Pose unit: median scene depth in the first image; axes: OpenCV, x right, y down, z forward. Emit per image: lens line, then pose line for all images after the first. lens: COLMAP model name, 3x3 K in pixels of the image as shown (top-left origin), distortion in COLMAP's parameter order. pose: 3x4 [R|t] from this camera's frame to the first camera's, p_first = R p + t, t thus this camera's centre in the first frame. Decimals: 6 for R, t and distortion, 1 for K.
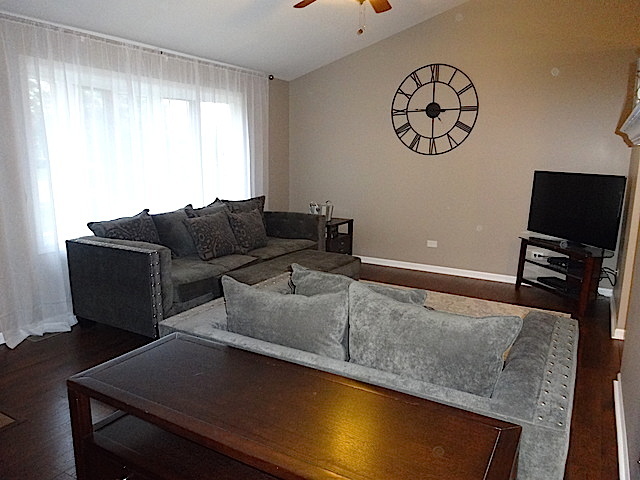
lens RADIAL K [[473.0, 0, 318.8], [0, 473.0, 239.7], [0, 0, 1]] dist [-0.003553, 0.004353]
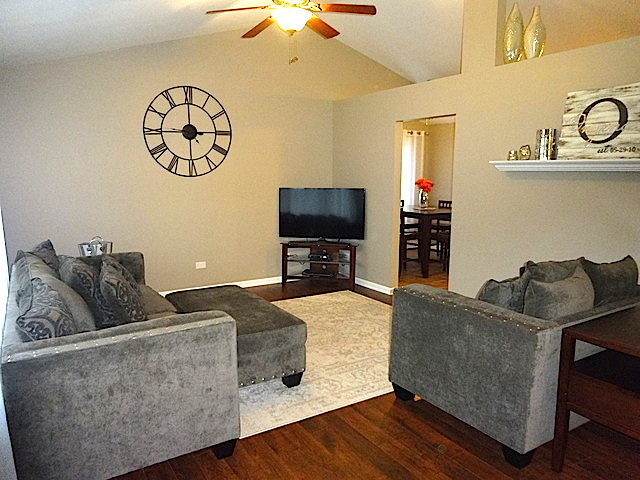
lens RADIAL K [[473.0, 0, 319.5], [0, 473.0, 241.7], [0, 0, 1]] dist [-0.003553, 0.004353]
pose [[0.462204, -0.142583, 0.875236, -0.538749], [0.171493, 0.982729, 0.069531, -0.069611], [-0.870033, 0.117959, 0.478673, 0.314922]]
